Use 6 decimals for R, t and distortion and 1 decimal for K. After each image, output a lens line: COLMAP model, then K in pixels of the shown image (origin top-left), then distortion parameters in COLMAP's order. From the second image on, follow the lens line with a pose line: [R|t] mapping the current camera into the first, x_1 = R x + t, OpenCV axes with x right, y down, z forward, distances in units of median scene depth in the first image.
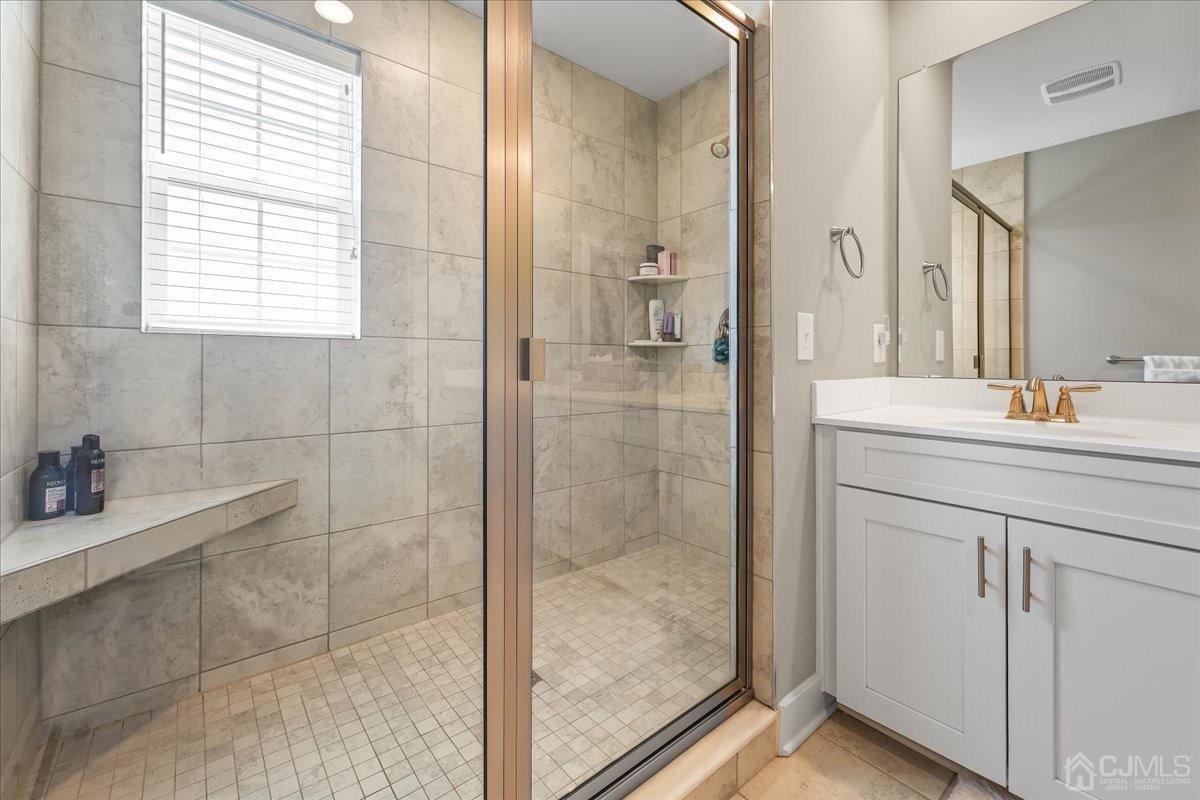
lens RADIAL K [[482.3, 0, 598.7], [0, 482.3, 363.2], [0, 0, 1]] dist [-0.000615, 0.000019]
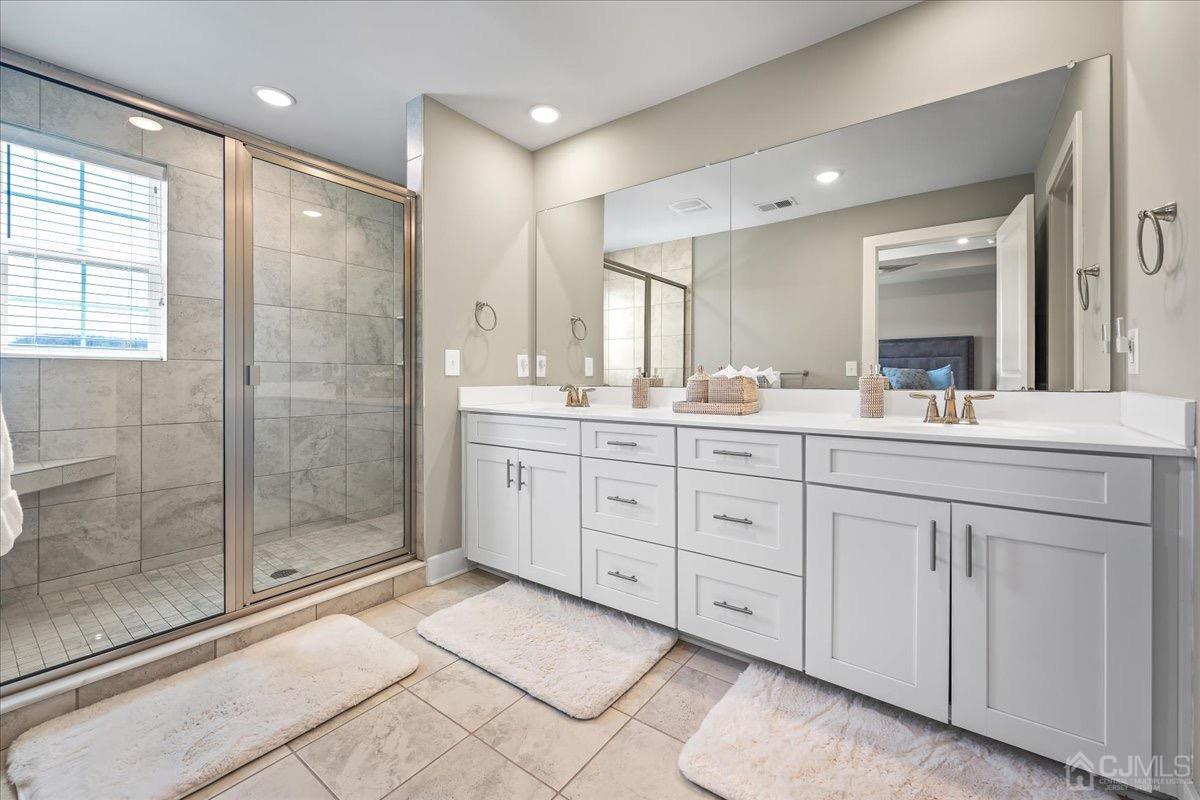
lens RADIAL K [[484.3, 0, 602.0], [0, 484.3, 378.3], [0, 0, 1]] dist [-0.001565, -0.000231]
pose [[0.970698, 0.000088, 0.240302, 0.446493], [-0.000449, 0.999999, 0.001449, 0.000550], [-0.240302, -0.001514, 0.970697, -0.762213]]
